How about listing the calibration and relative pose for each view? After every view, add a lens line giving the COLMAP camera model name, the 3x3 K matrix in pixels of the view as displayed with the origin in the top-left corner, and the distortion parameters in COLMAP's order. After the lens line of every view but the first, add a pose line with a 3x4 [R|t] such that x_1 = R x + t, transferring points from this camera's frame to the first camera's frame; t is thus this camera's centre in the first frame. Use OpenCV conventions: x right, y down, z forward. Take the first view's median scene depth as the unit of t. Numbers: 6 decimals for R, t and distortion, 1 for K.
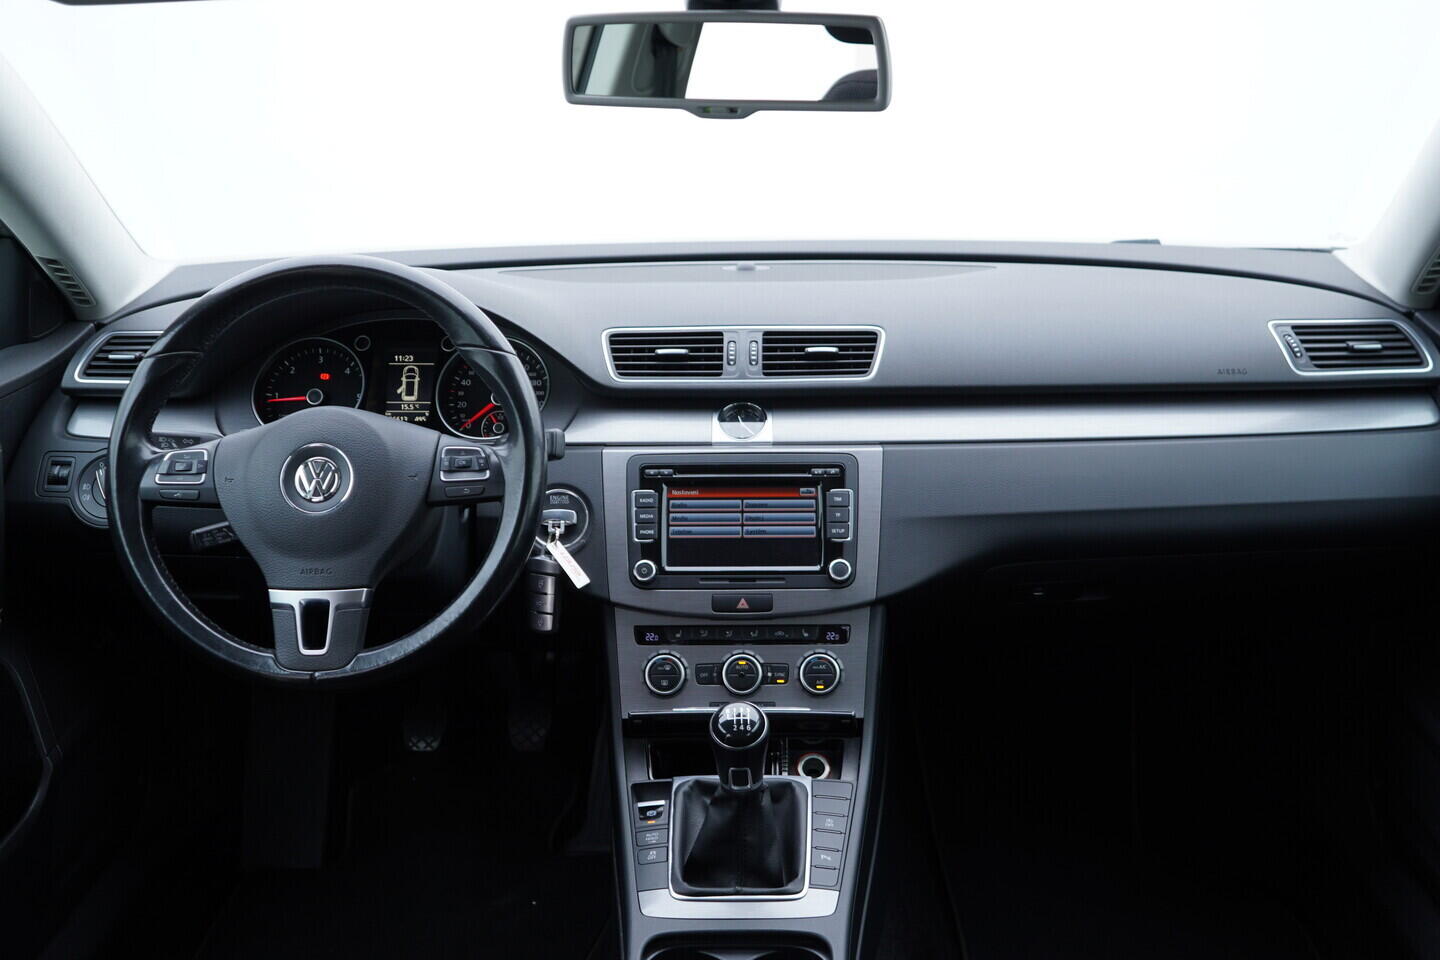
lens RADIAL K [[1482.6, 0, 720.0], [0, 1482.6, 480.0], [0, 0, 1]] dist [-0.005783, 0.021208]
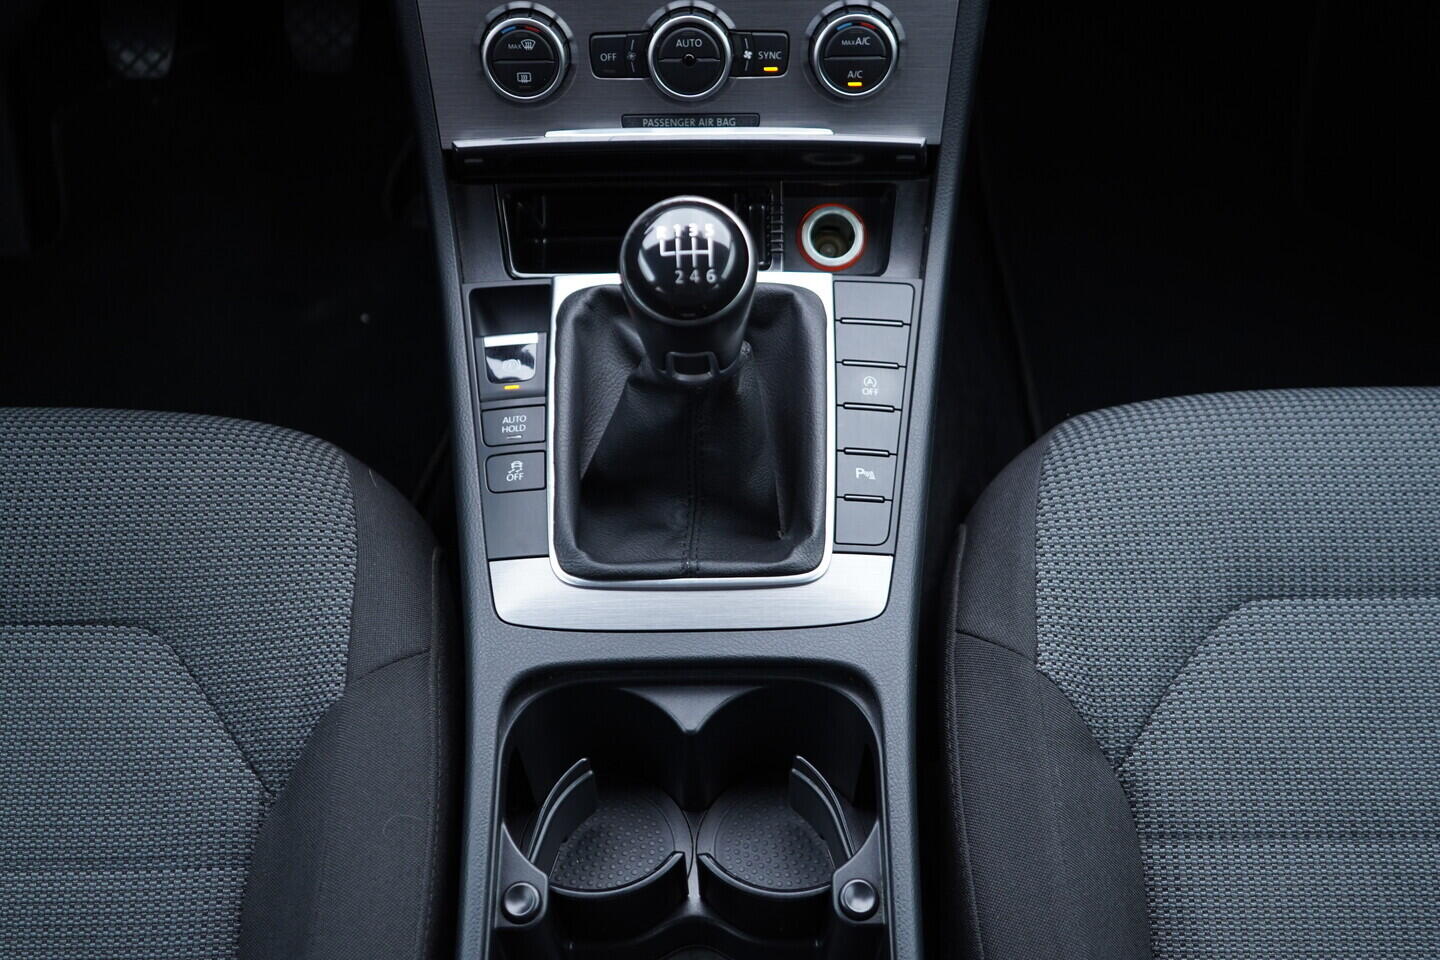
lens RADIAL K [[1482.6, 0, 720.0], [0, 1482.6, 480.0], [0, 0, 1]] dist [-0.005783, 0.021208]
pose [[0.999050, -0.023941, 0.036417, 0.004319], [-0.000582, 0.828207, 0.560422, -0.020340], [-0.043578, -0.559911, 0.827406, 0.535668]]
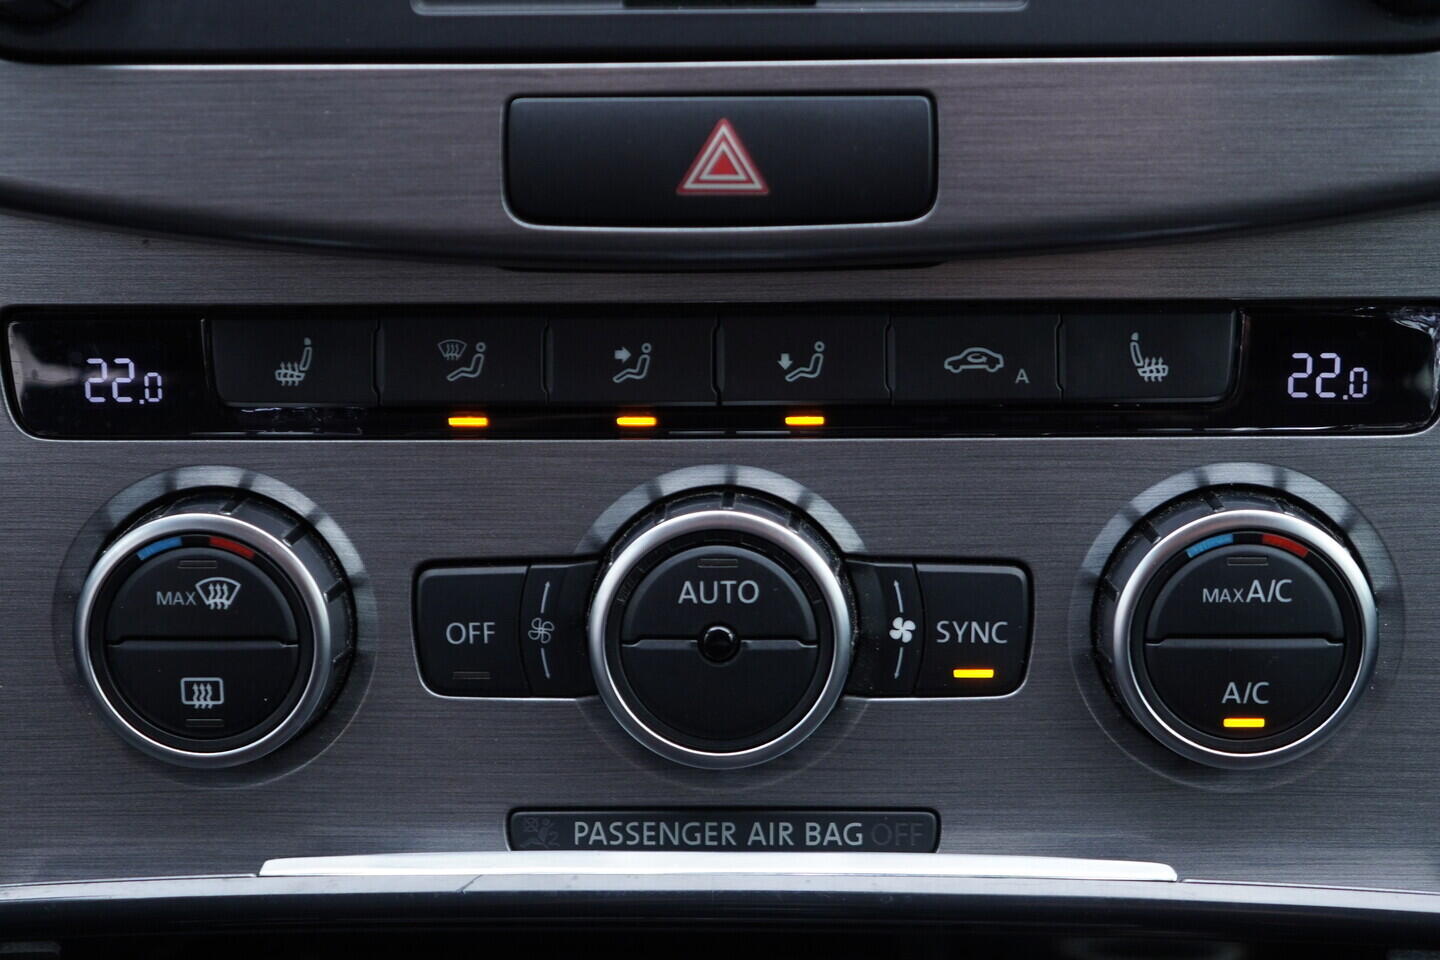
lens RADIAL K [[2310.4, 0, 720.0], [0, 2310.4, 480.0], [0, 0, 1]] dist [-0.000540, 0.010109]
pose [[0.999989, -0.003614, 0.003052, 0.014184], [0.002779, 0.970959, 0.239231, 0.059936], [-0.003827, -0.239220, 0.970958, 0.774222]]
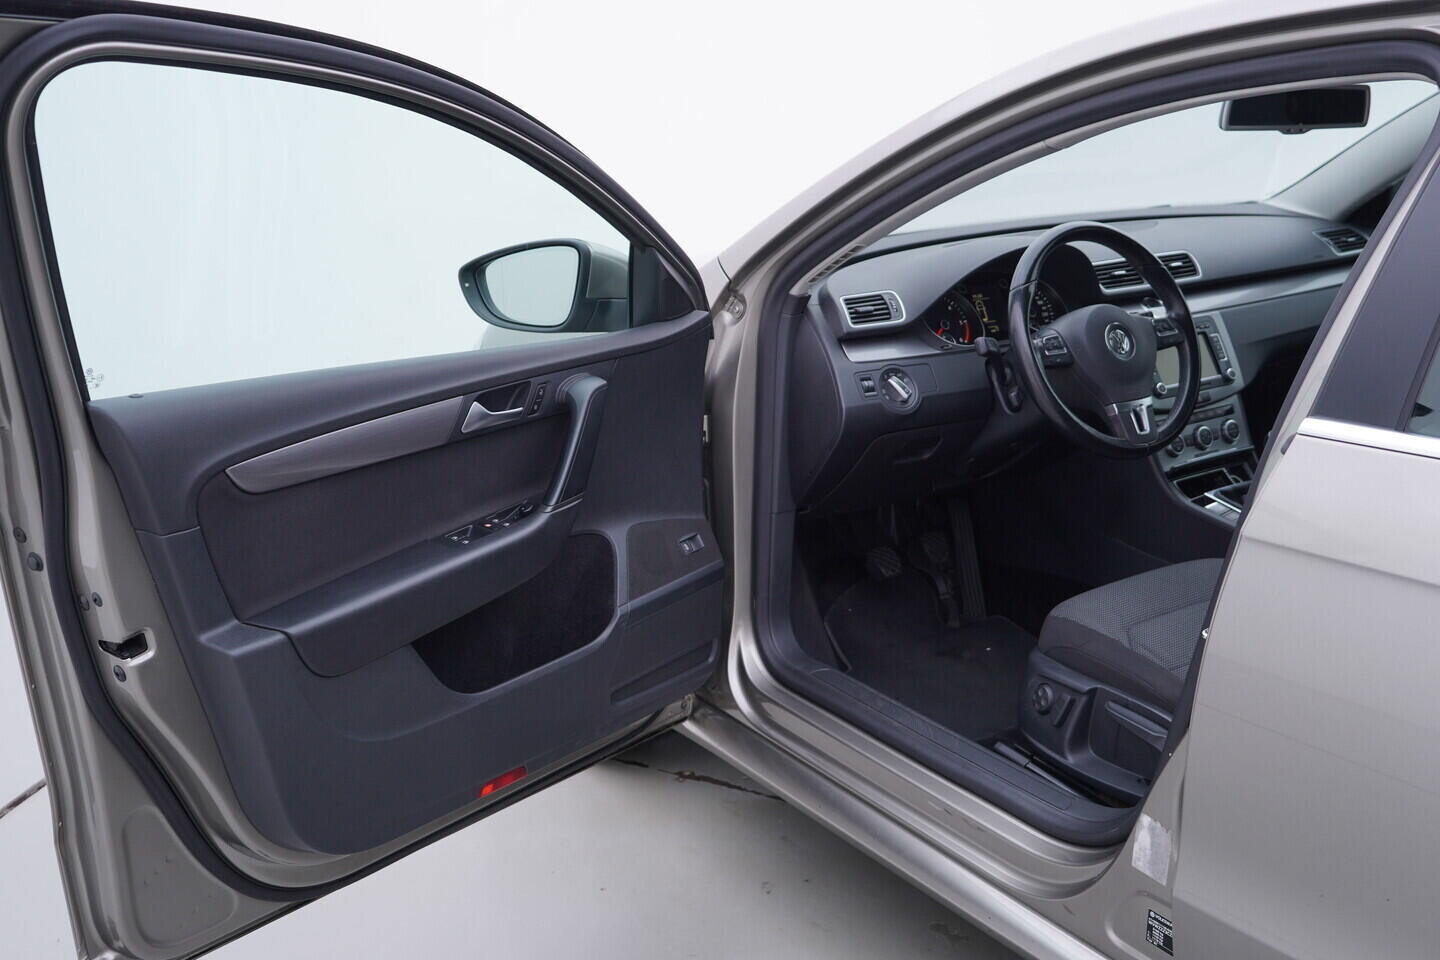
lens RADIAL K [[1482.6, 0, 720.0], [0, 1482.6, 480.0], [0, 0, 1]] dist [-0.005783, 0.021208]
pose [[0.814817, -0.164440, 0.555907, -1.505552], [0.183589, 0.982766, 0.021612, 0.032341], [-0.549880, 0.084448, 0.830964, -0.197705]]
